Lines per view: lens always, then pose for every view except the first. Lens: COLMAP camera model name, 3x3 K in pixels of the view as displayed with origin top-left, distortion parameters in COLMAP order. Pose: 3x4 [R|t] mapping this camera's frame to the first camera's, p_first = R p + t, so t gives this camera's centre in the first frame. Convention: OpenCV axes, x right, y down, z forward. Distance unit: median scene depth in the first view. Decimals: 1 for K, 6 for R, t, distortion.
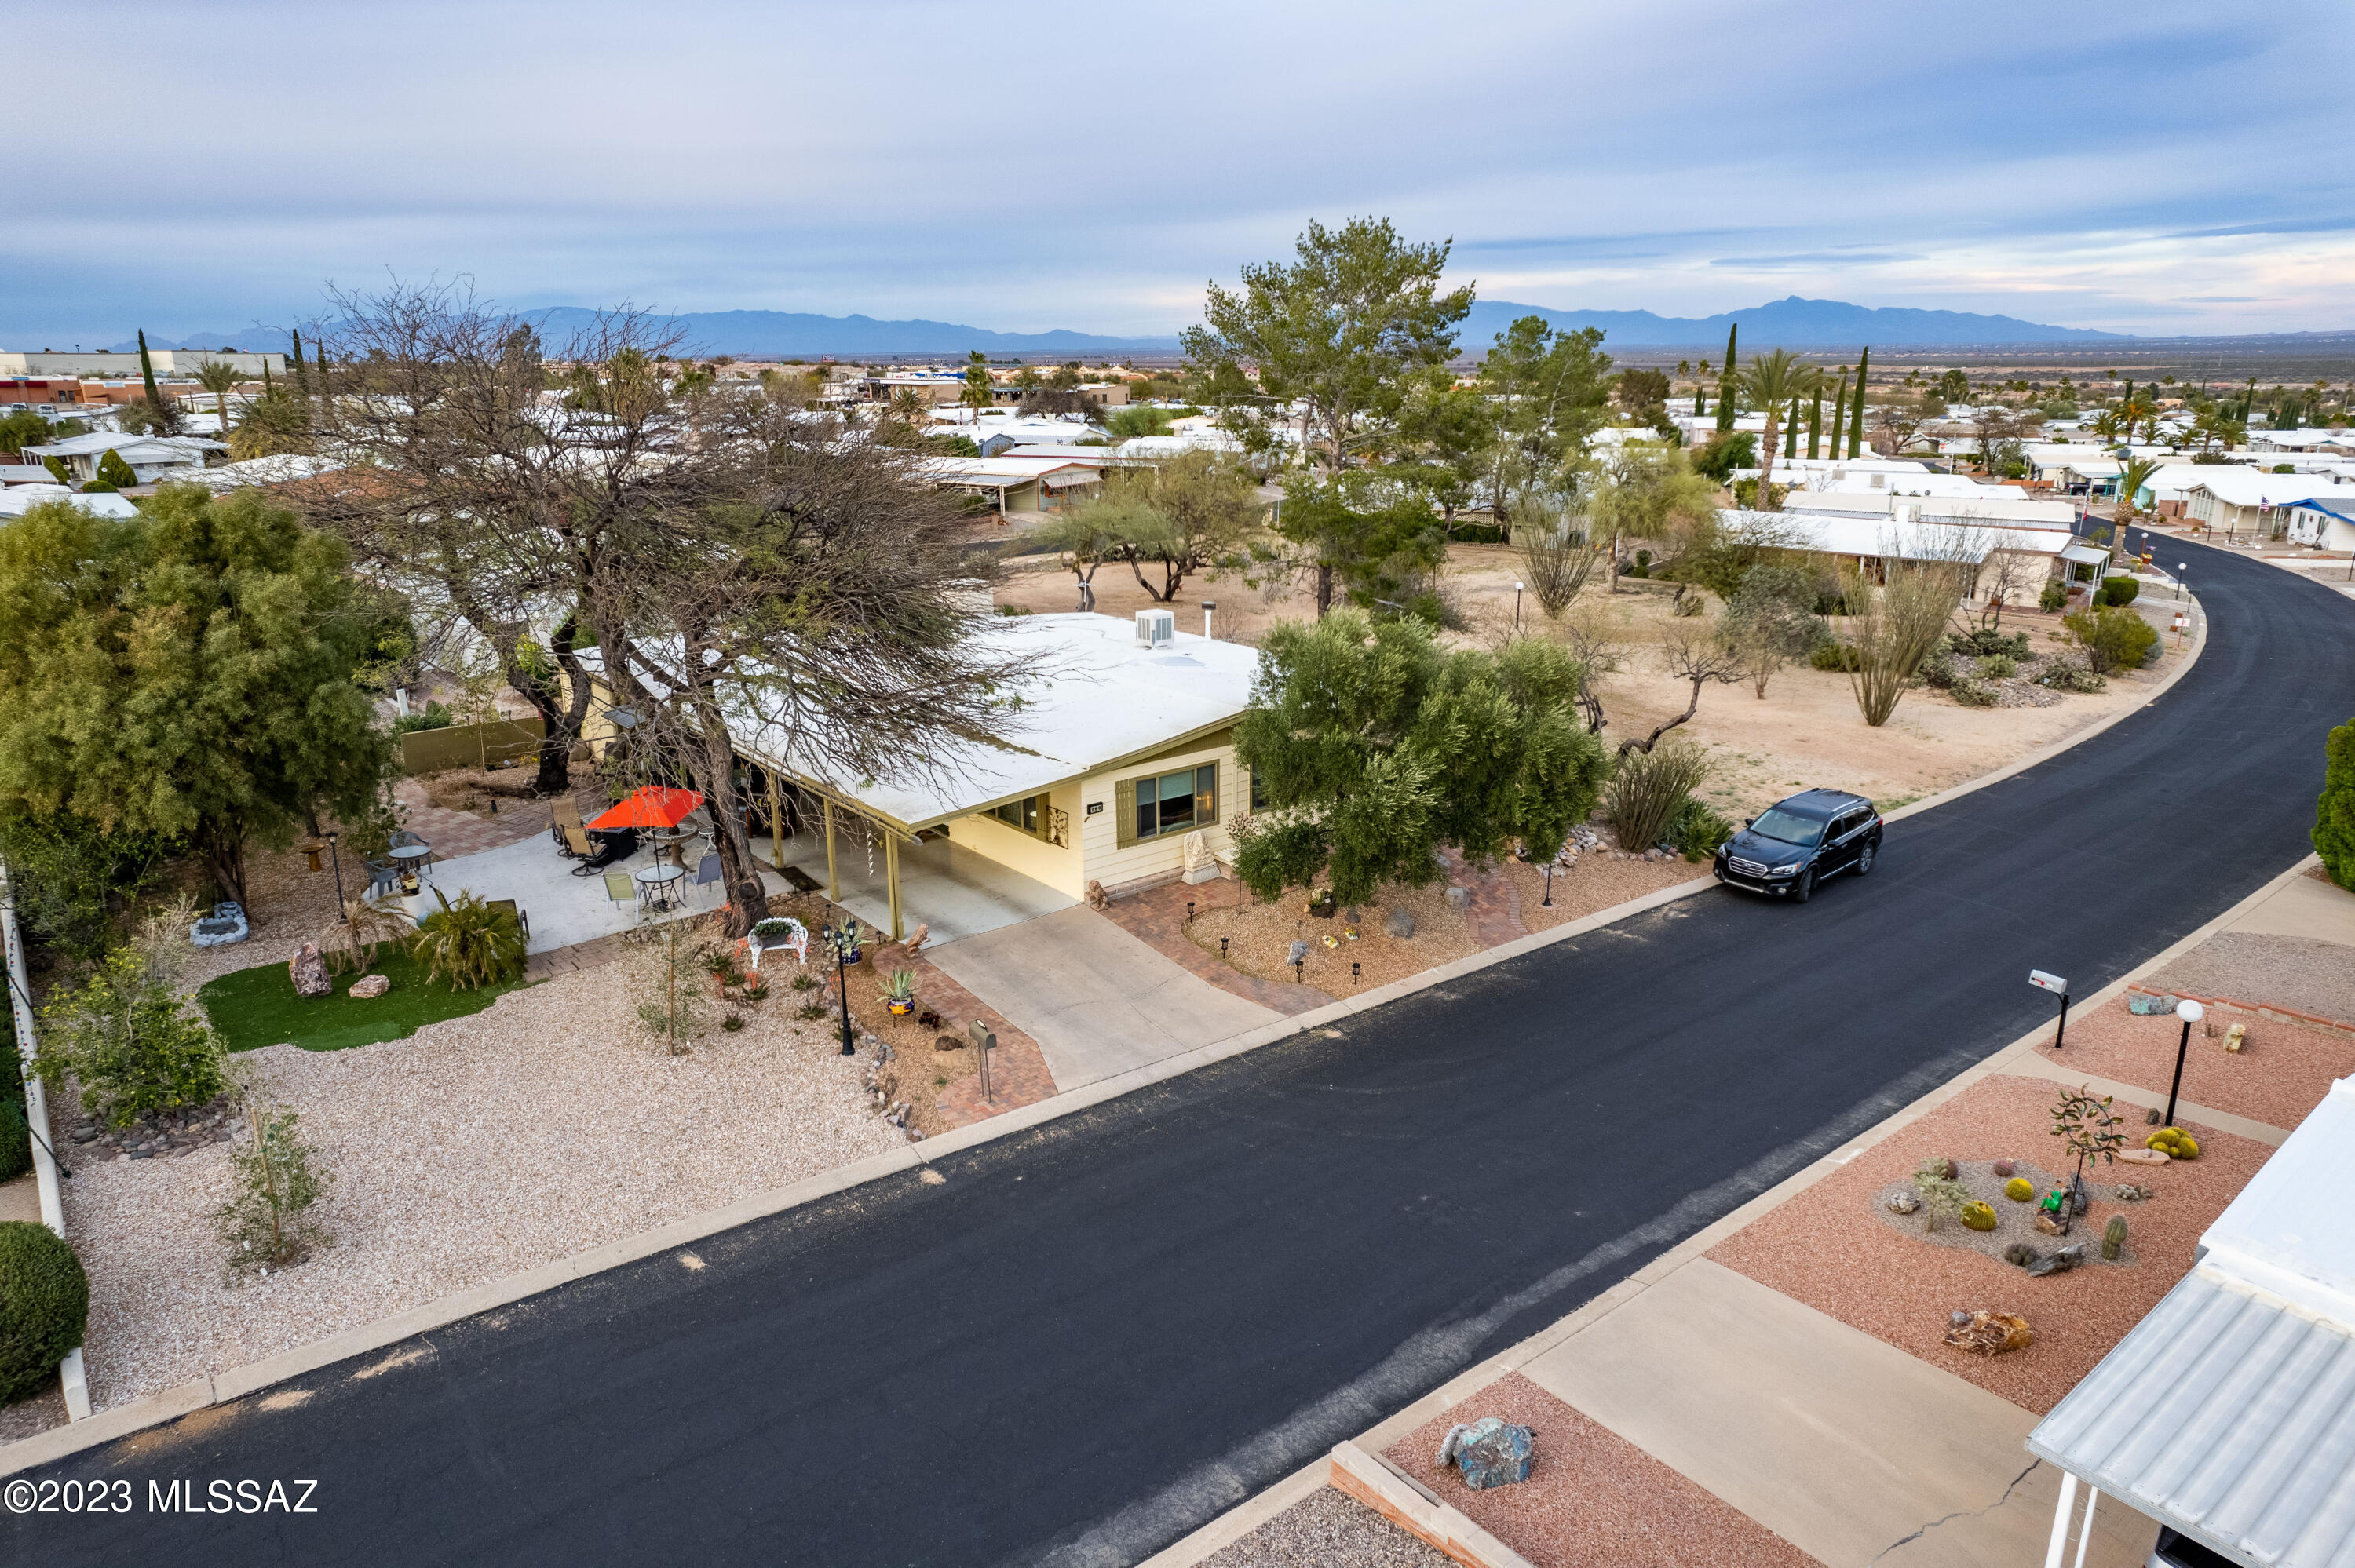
lens RADIAL K [[1530.0, 0, 1170.4], [0, 1530.0, 711.2], [0, 0, 1]] dist [-0.079704, 0.057002]
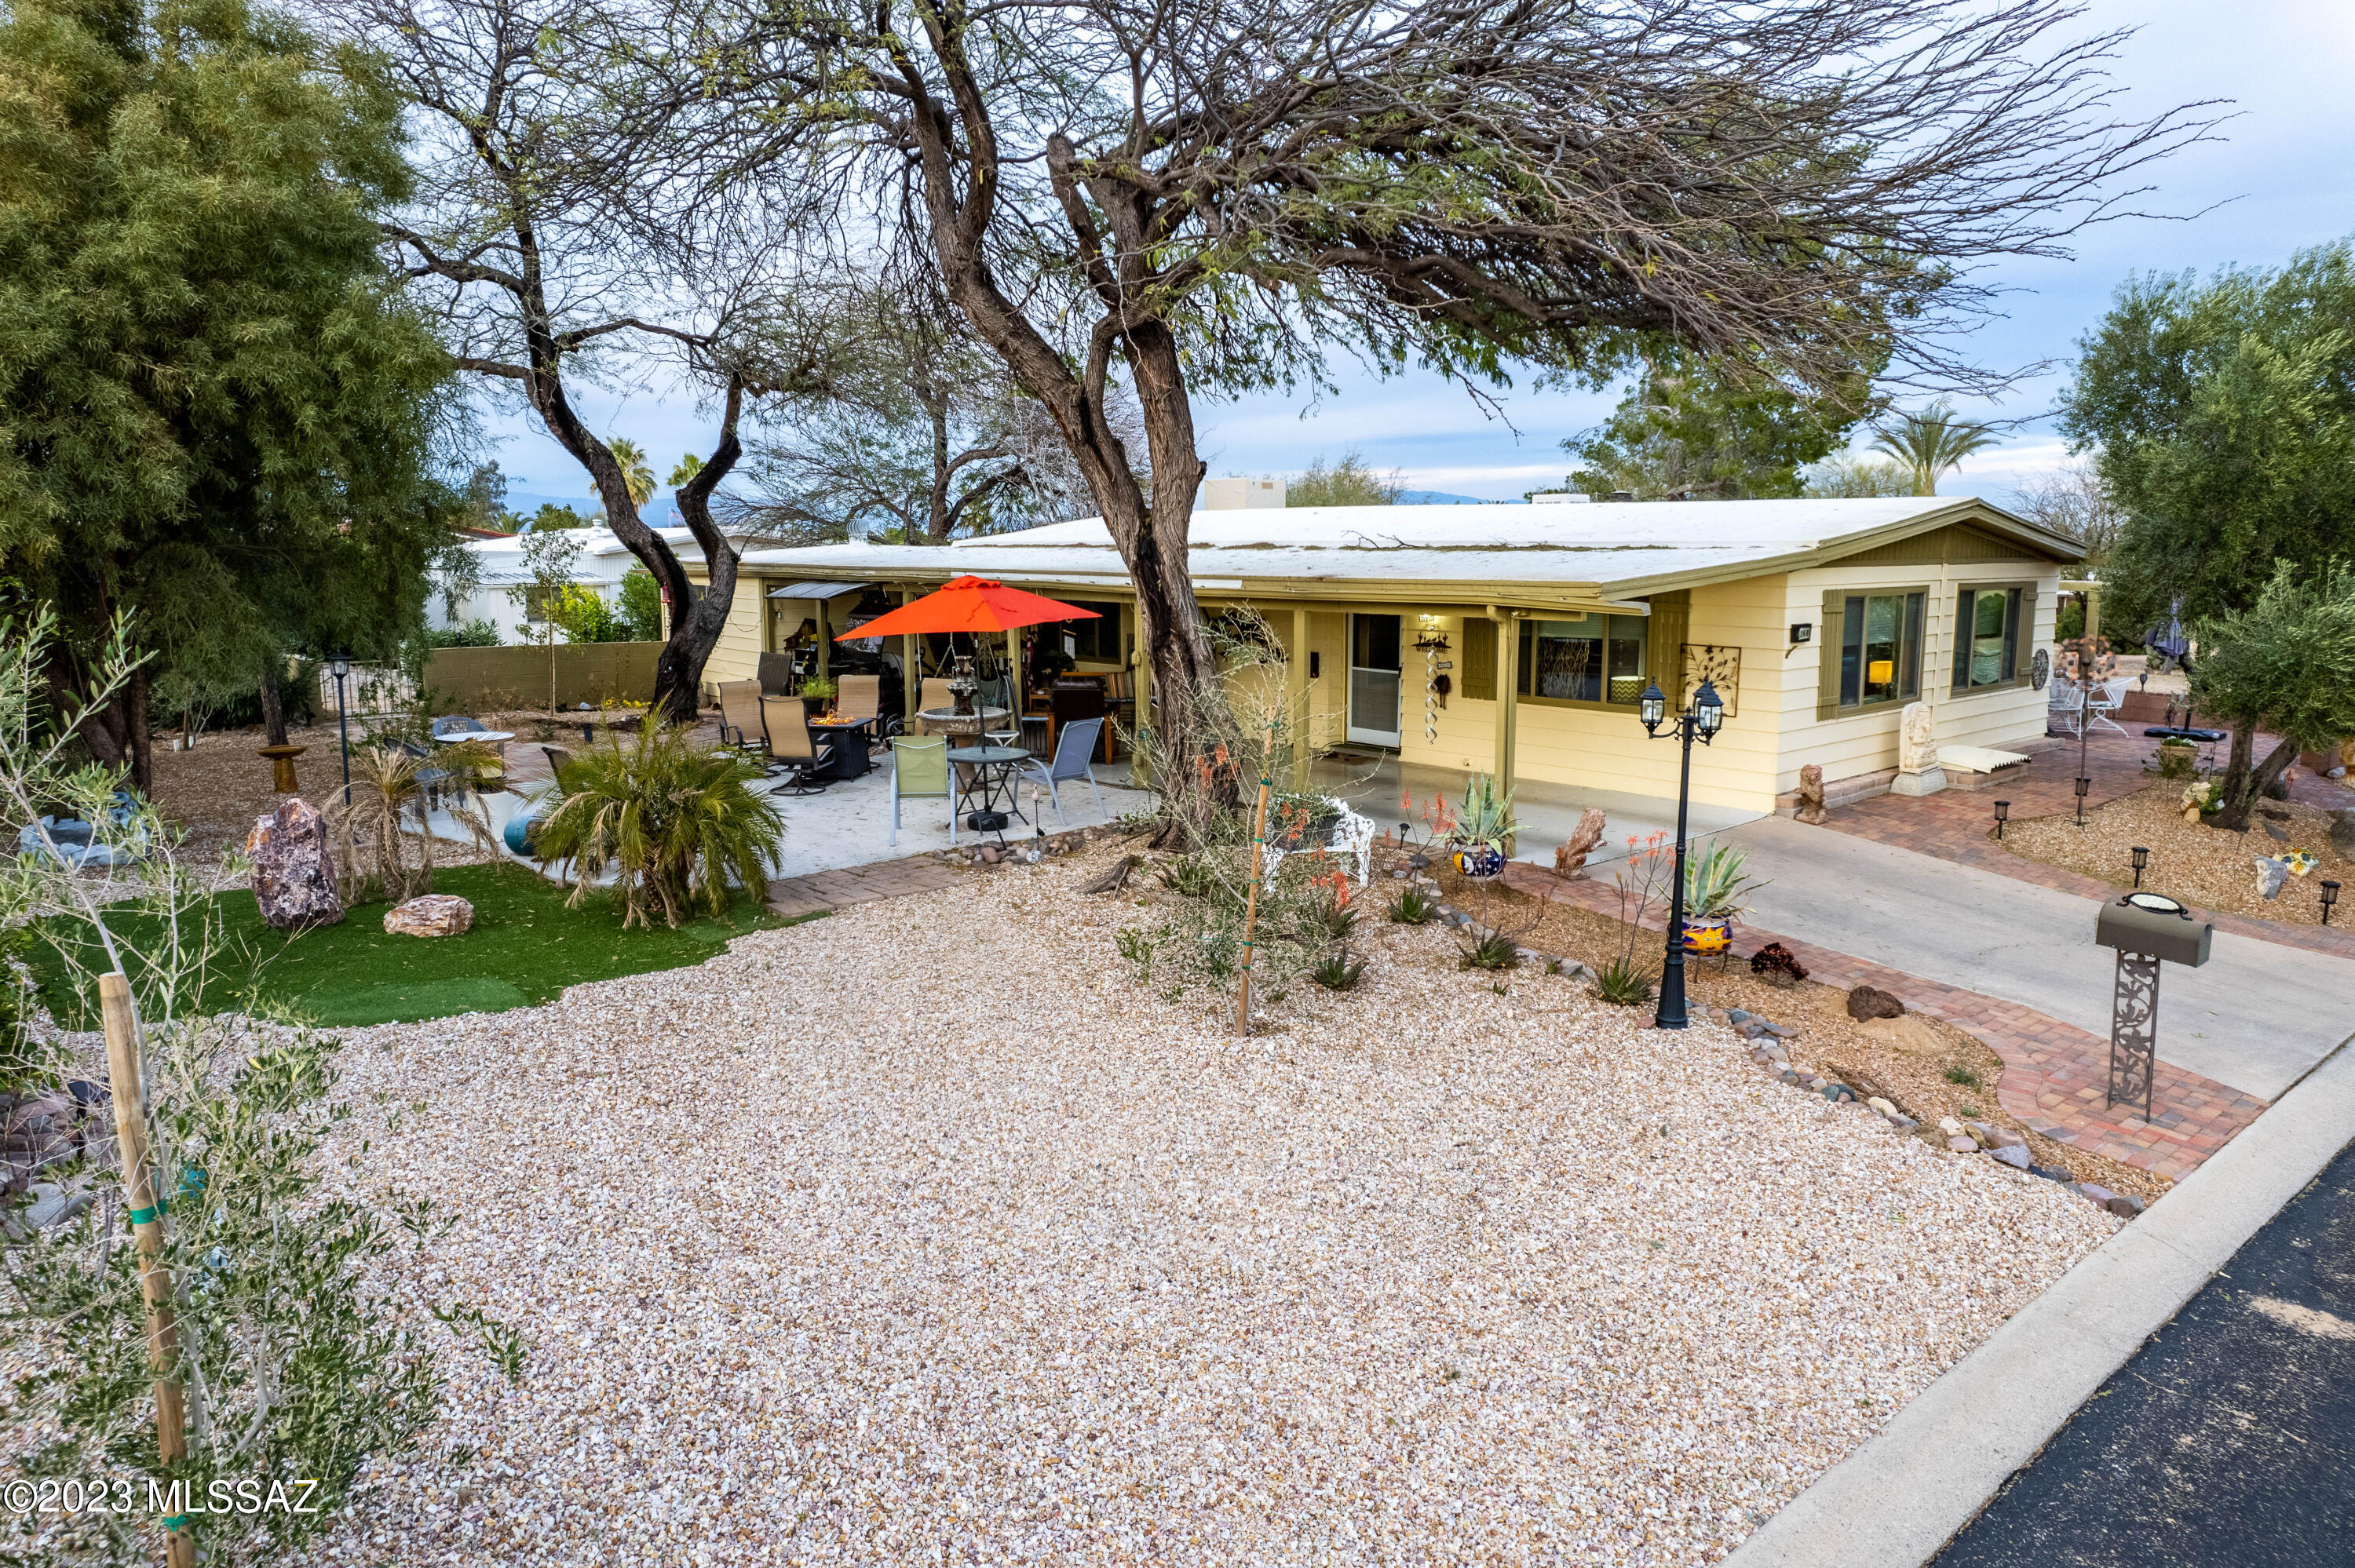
lens RADIAL K [[1530.0, 0, 1170.4], [0, 1530.0, 711.2], [0, 0, 1]] dist [-0.079704, 0.057002]
pose [[0.999275, 0.001532, 0.038030, -0.345532], [0.002964, 0.993022, -0.117892, 0.180901], [-0.037945, 0.117920, 0.992298, 0.569310]]
